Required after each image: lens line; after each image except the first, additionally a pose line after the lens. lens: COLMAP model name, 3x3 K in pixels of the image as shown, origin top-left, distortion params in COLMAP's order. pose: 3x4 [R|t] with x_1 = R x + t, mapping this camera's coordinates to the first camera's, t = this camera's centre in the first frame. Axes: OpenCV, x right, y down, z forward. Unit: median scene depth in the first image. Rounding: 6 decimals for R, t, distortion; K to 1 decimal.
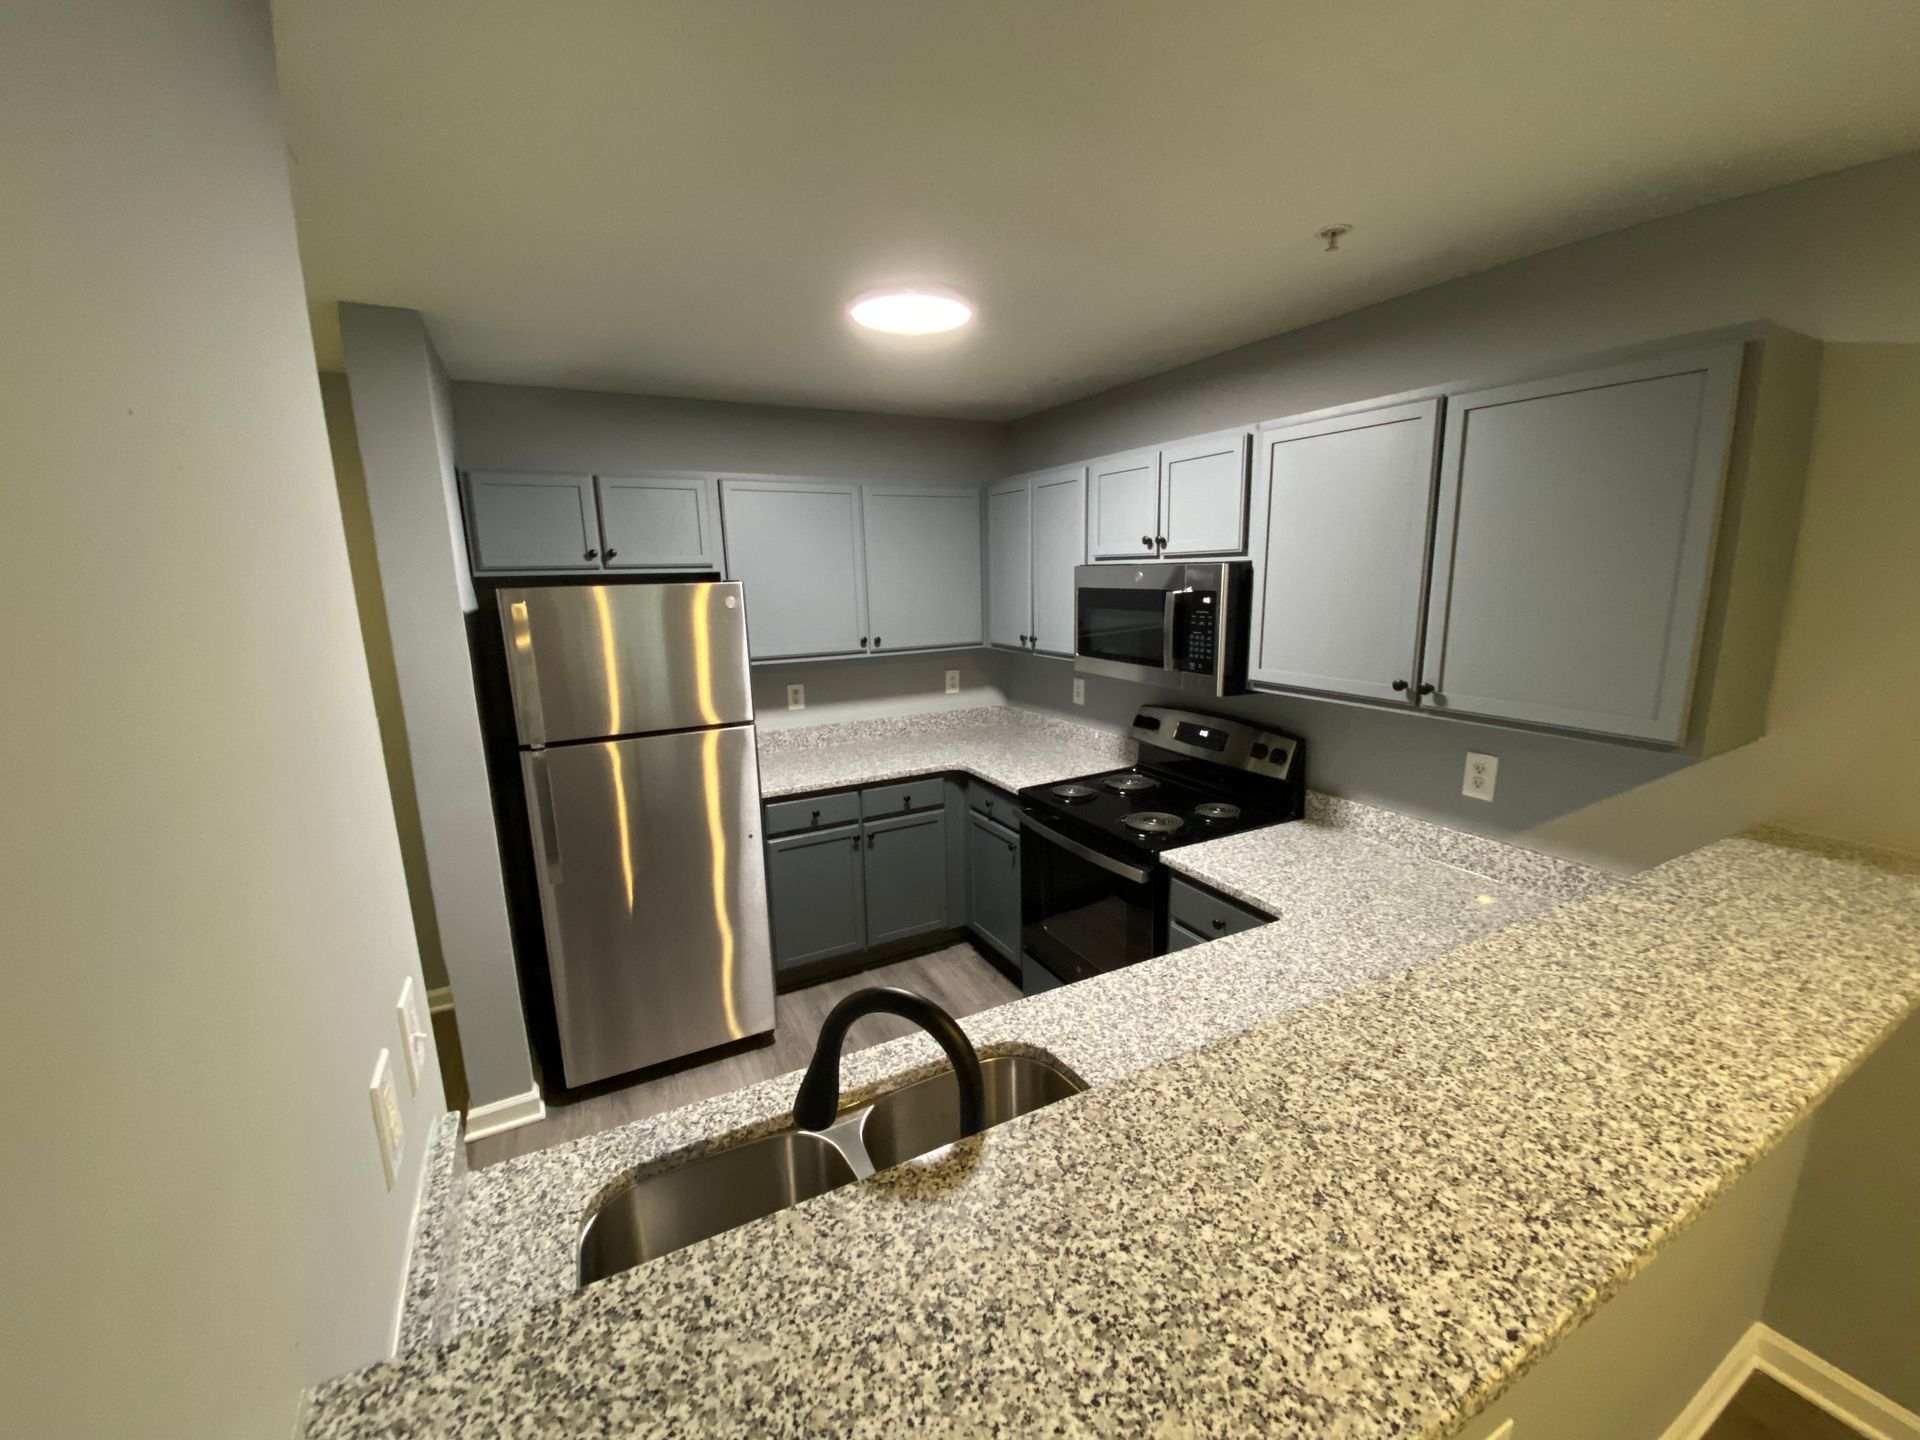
lens RADIAL K [[769.8, 0, 960.0], [0, 769.8, 720.0], [0, 0, 1]] dist [0.042971, -0.026194]
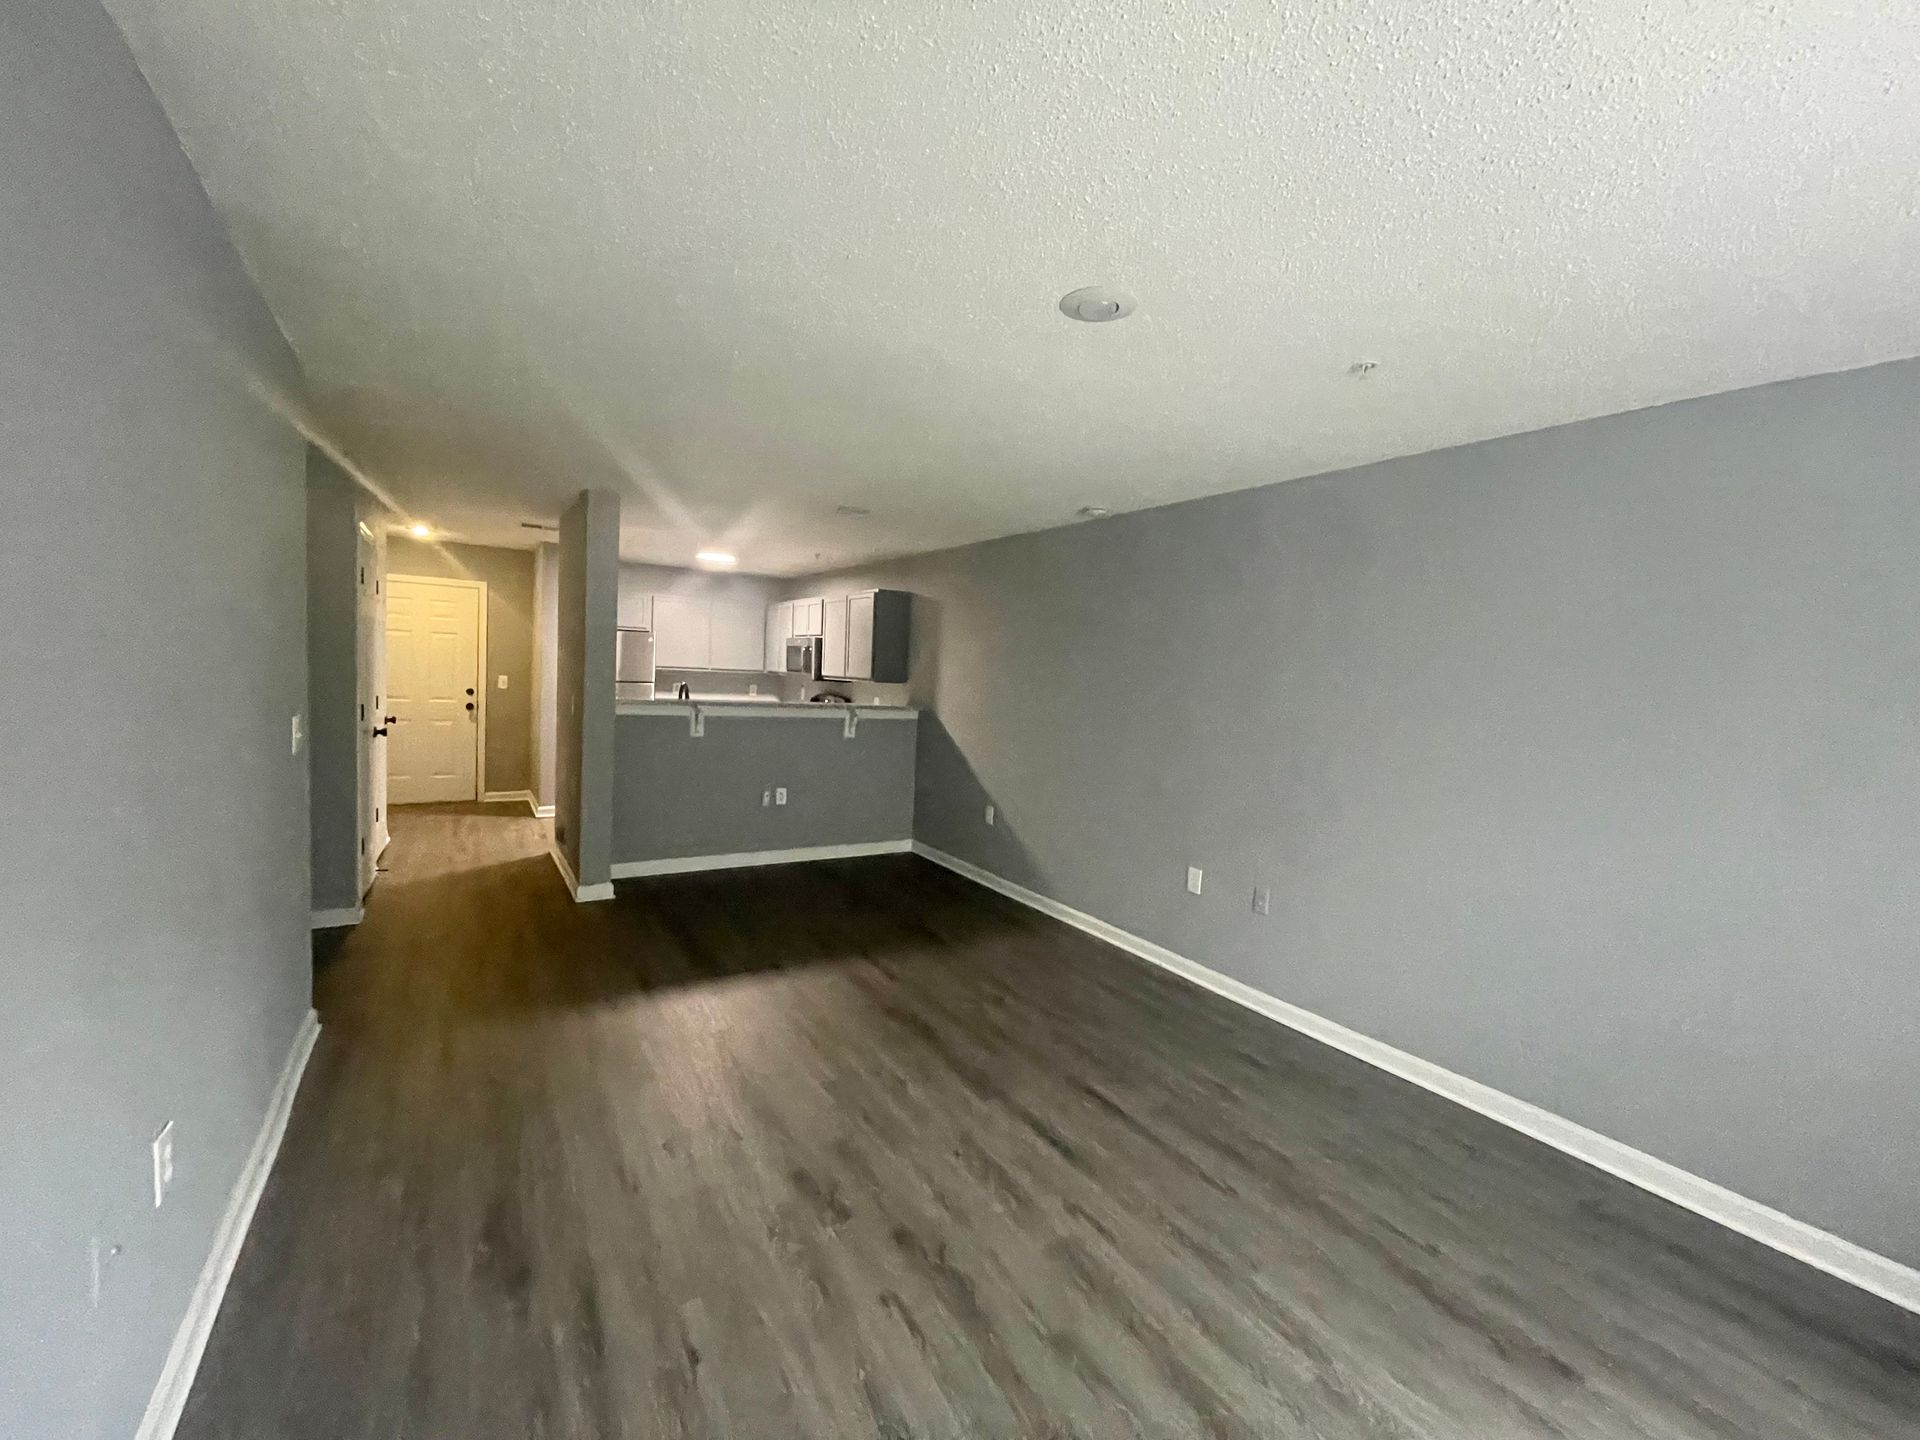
lens RADIAL K [[775.8, 0, 956.2], [0, 775.8, 709.8], [0, 0, 1]] dist [-0.000565, 0.000433]
pose [[0.993350, 0.067918, 0.092969, 0.964105], [-0.054321, 0.988420, -0.141684, 0.760215], [-0.101516, 0.135692, 0.985537, -3.221611]]
